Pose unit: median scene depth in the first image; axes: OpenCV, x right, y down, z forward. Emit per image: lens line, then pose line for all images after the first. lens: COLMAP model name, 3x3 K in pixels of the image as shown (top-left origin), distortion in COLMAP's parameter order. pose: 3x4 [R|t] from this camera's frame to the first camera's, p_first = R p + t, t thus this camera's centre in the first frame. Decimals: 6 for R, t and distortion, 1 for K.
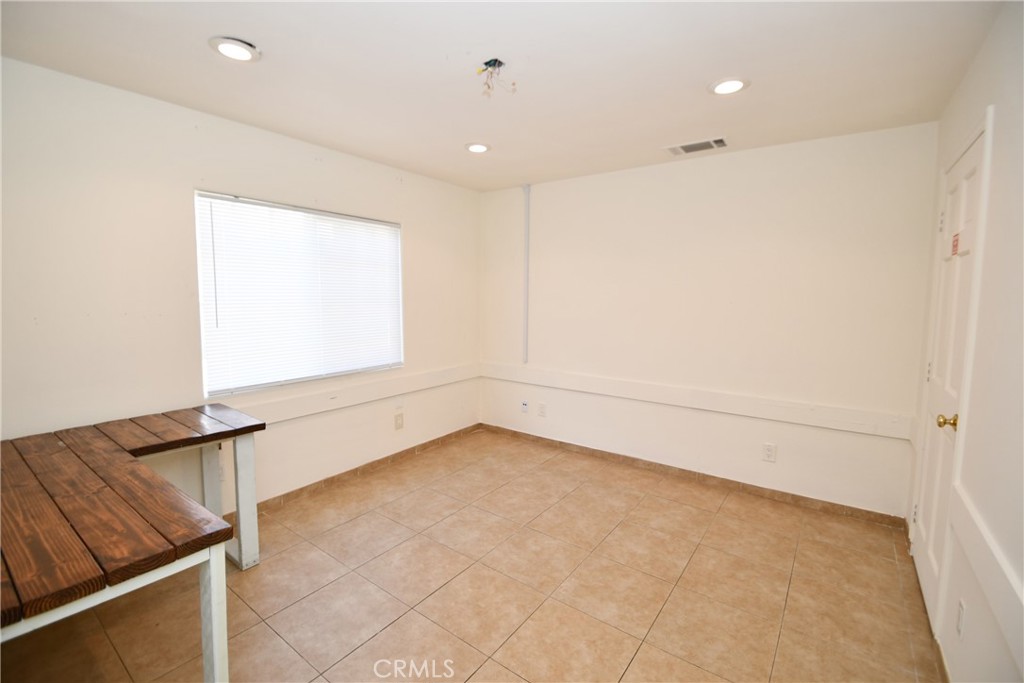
lens RADIAL K [[449.5, 0, 506.9], [0, 449.5, 335.6], [0, 0, 1]] dist [0.002365, -0.010842]
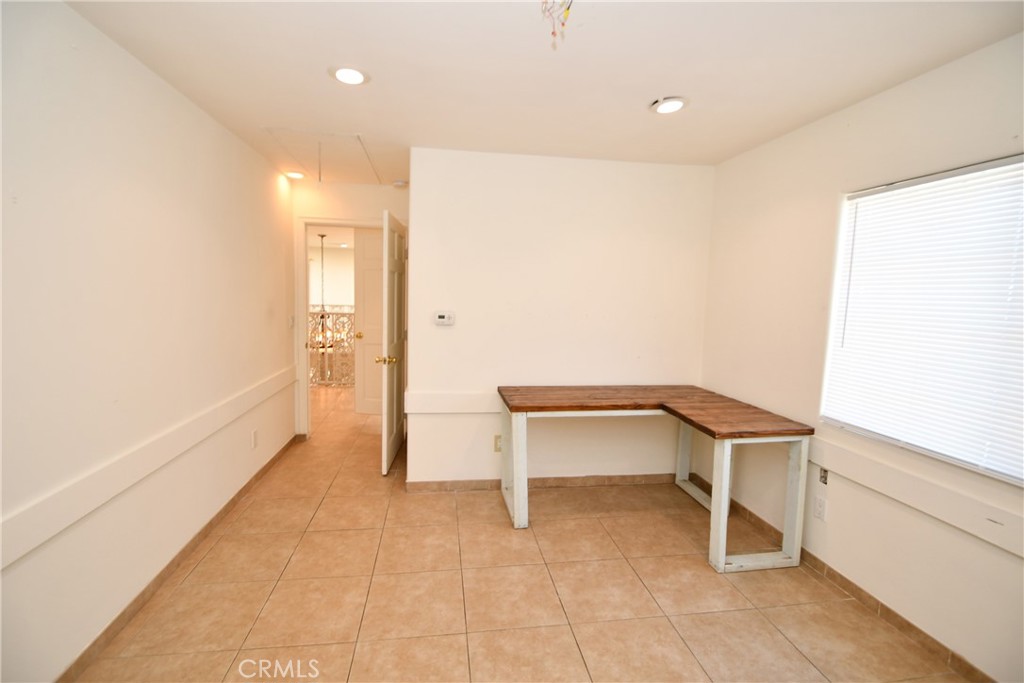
lens RADIAL K [[449.5, 0, 505.7], [0, 449.5, 340.4], [0, 0, 1]] dist [0.002365, -0.010842]
pose [[-0.710505, 0.045580, -0.702215, 0.538277], [-0.096994, 0.982032, 0.161881, -0.138655], [0.696976, 0.183128, -0.693318, 1.457783]]
